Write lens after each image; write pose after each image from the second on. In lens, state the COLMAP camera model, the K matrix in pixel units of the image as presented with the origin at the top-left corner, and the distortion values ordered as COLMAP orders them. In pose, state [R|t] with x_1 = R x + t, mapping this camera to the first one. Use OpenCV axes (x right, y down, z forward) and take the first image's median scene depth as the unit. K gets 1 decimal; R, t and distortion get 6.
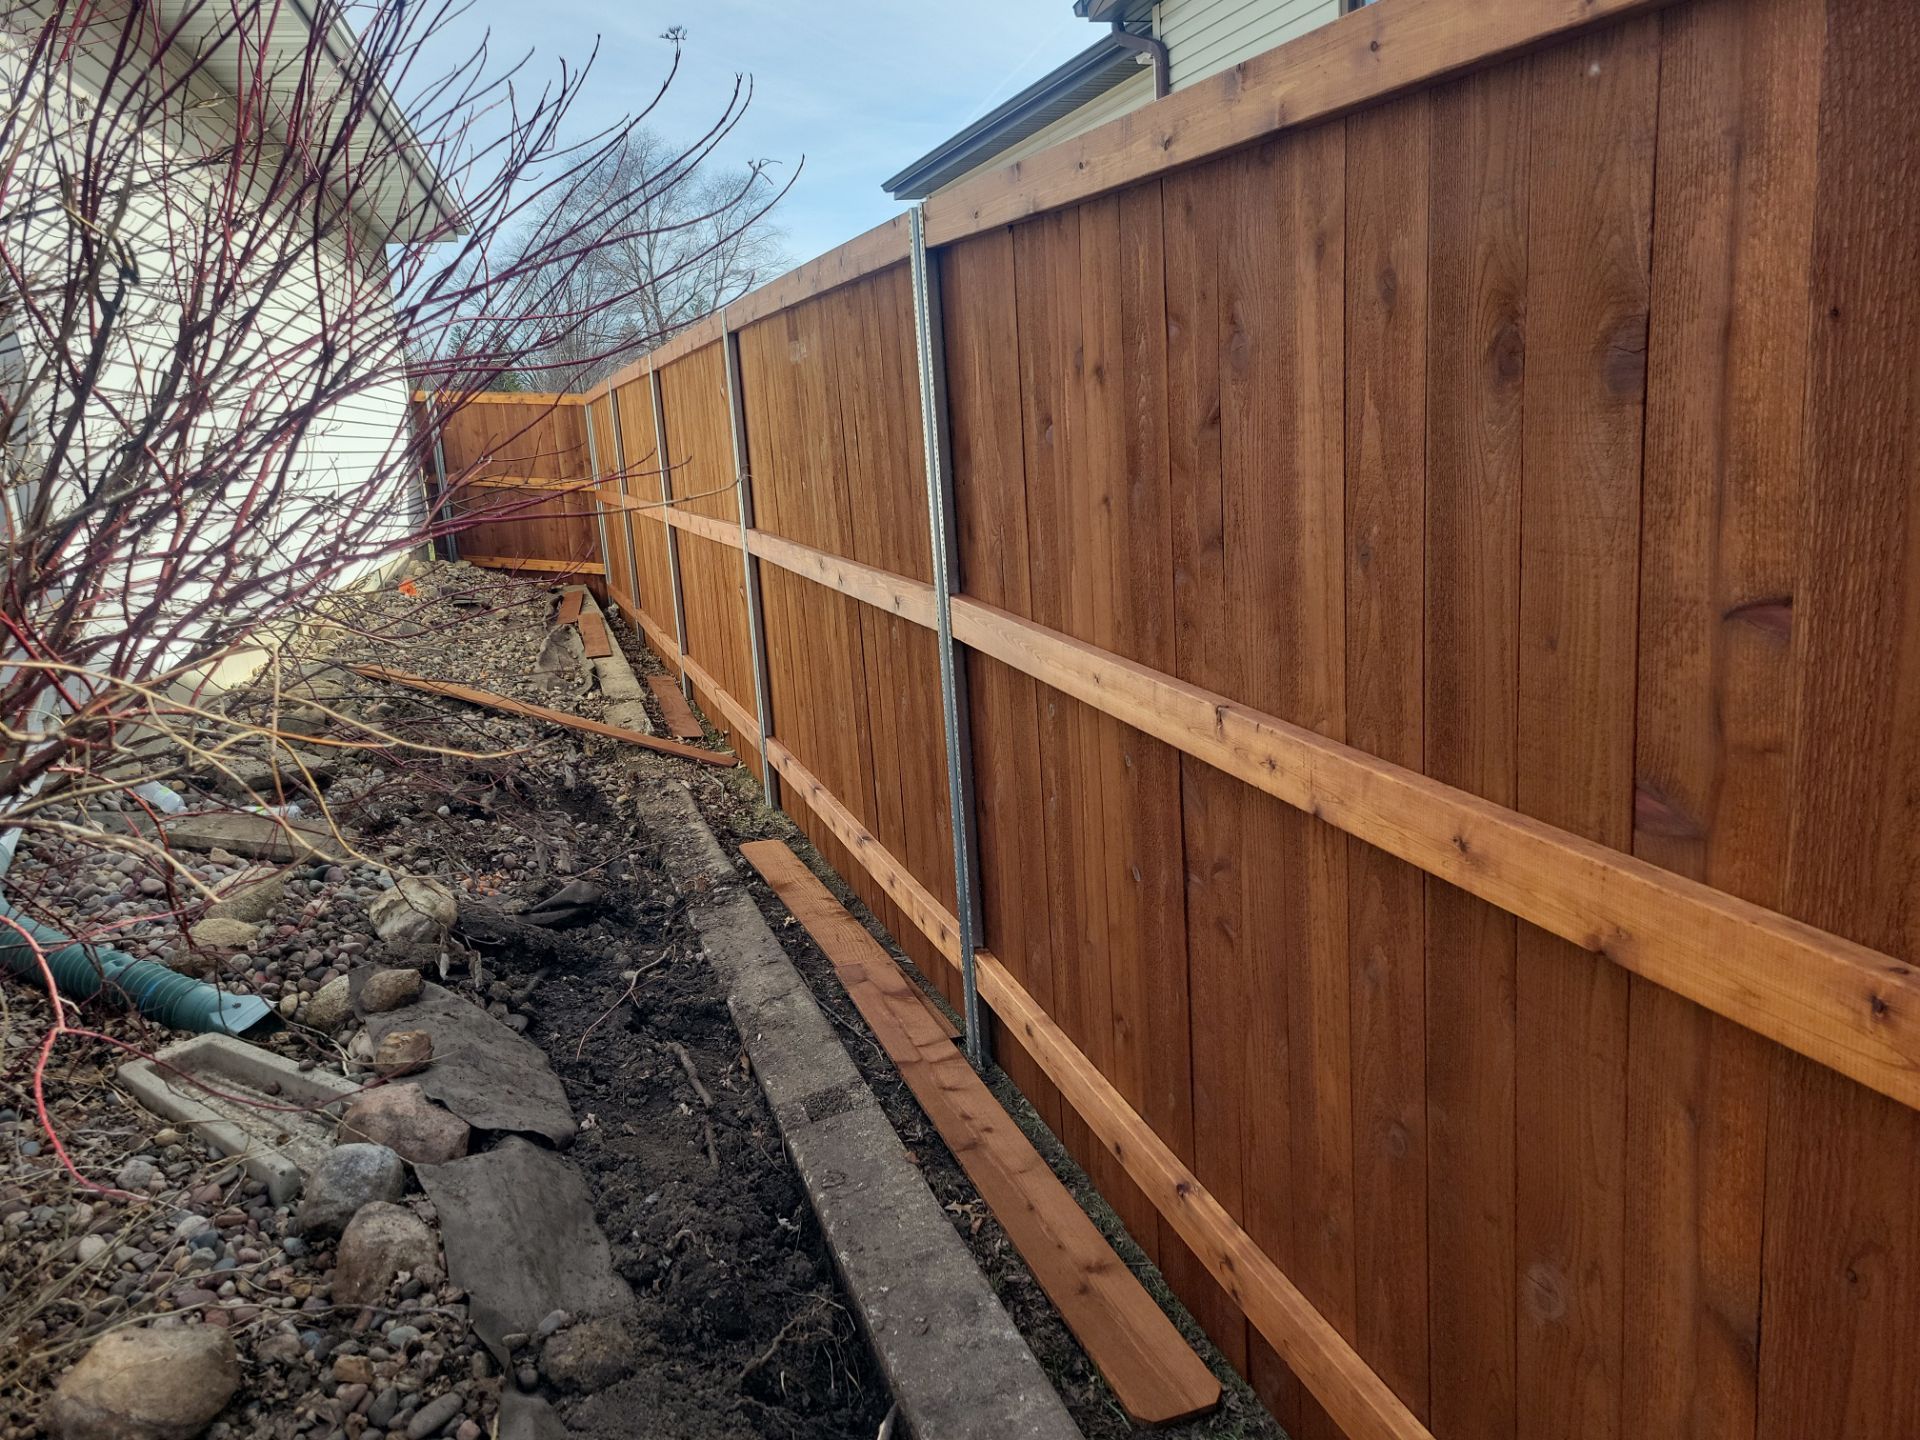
lens RADIAL K [[1426.6, 0, 953.1], [0, 1426.6, 729.3], [0, 0, 1]] dist [0.061108, -0.032412]
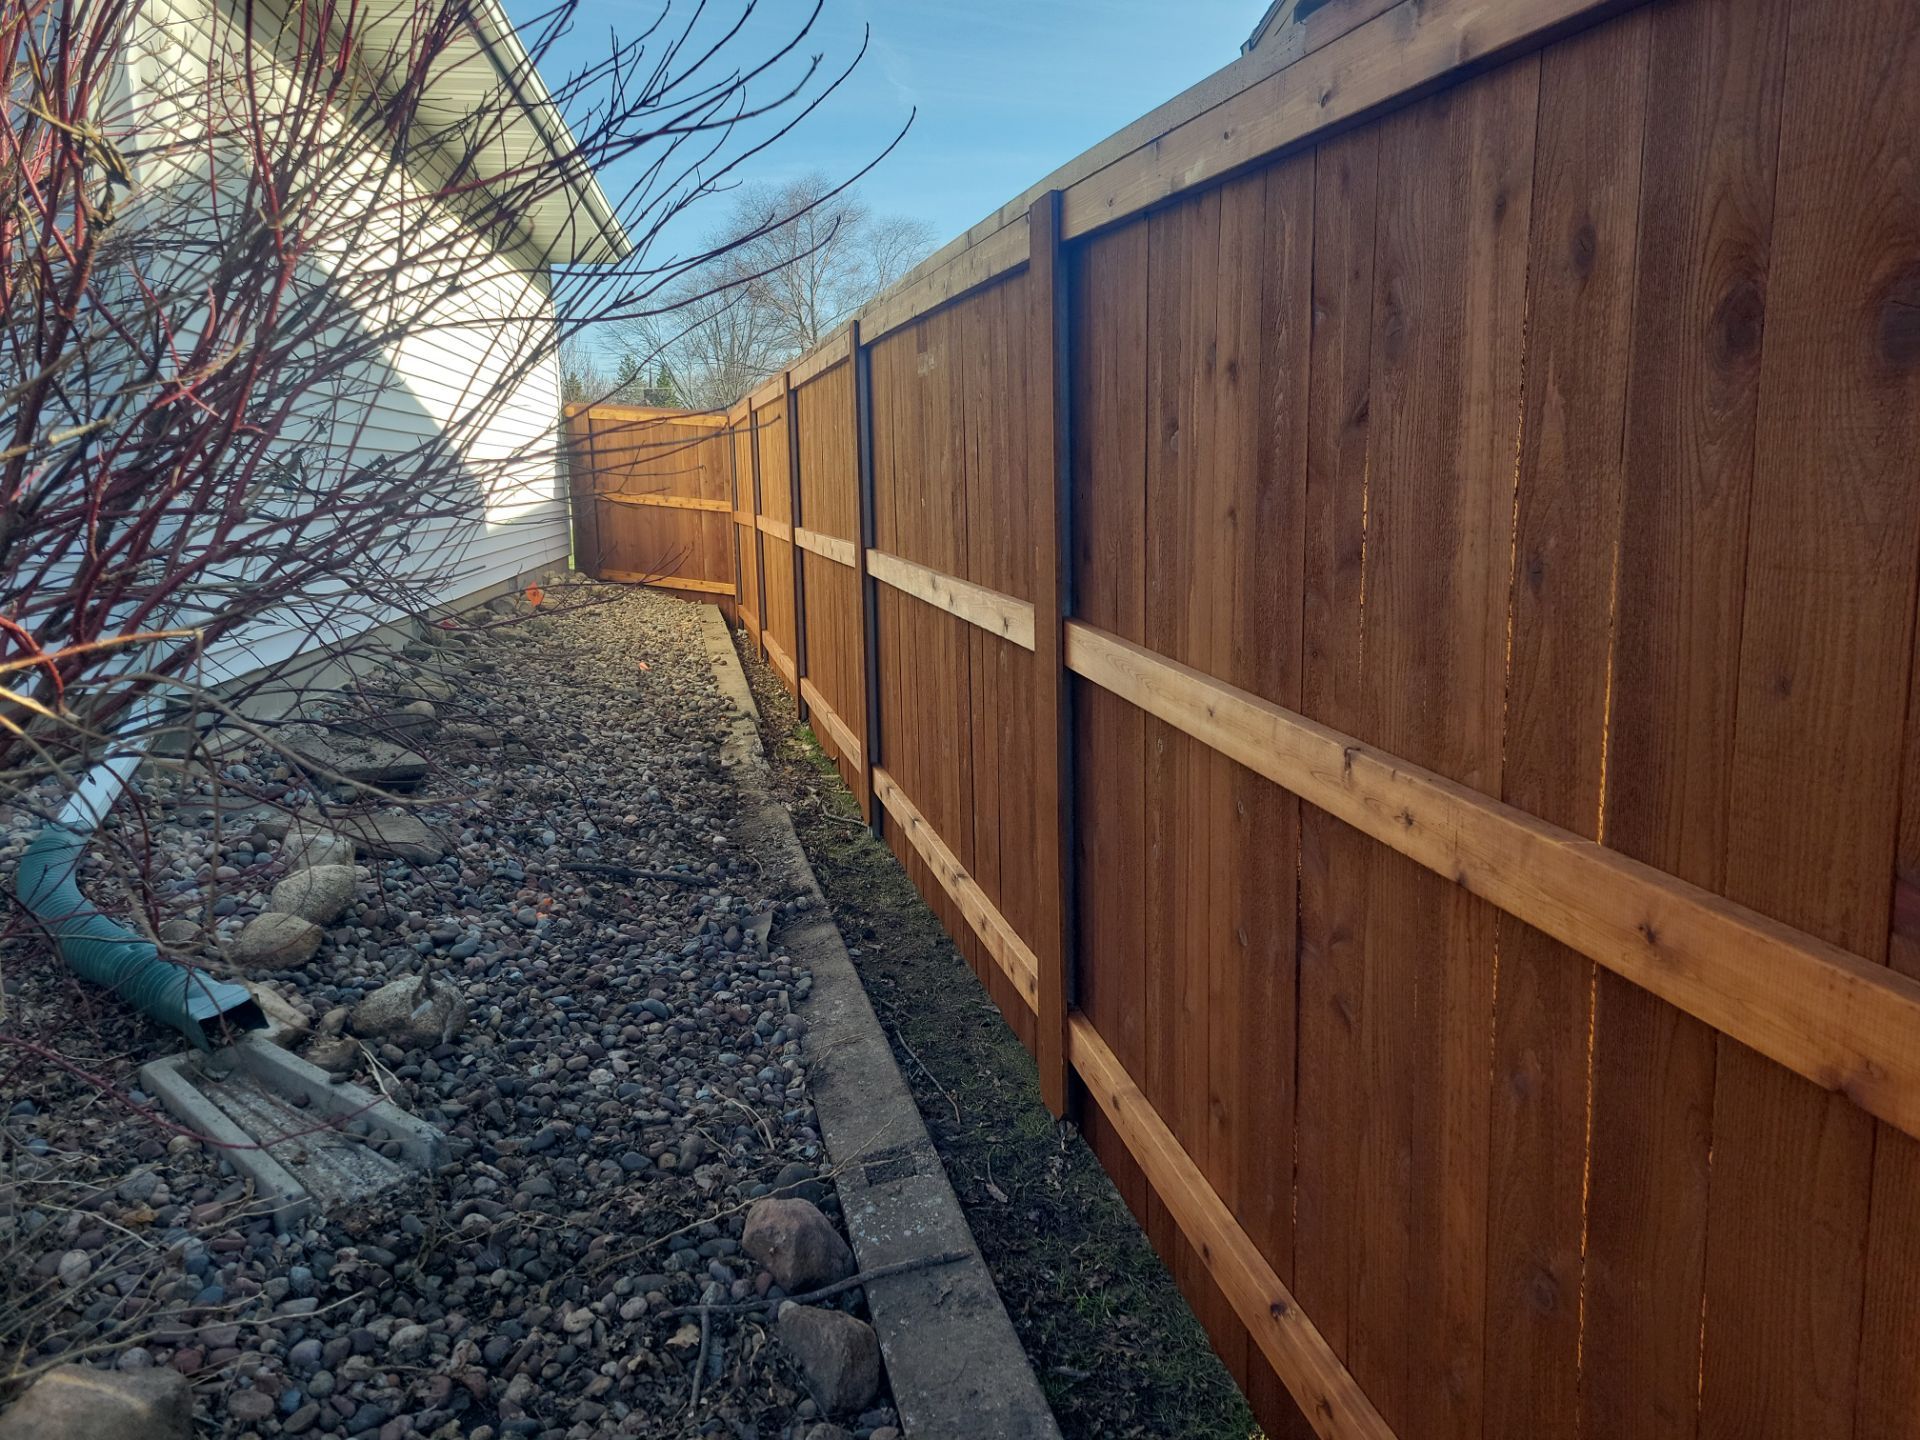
lens RADIAL K [[1426.6, 0, 975.2], [0, 1426.6, 715.4], [0, 0, 1]] dist [0.061108, -0.032412]
pose [[0.995260, 0.060519, -0.076123, 0.025975], [-0.063366, 0.997357, -0.035560, 0.008128], [0.073770, 0.040215, 0.996464, 0.120687]]
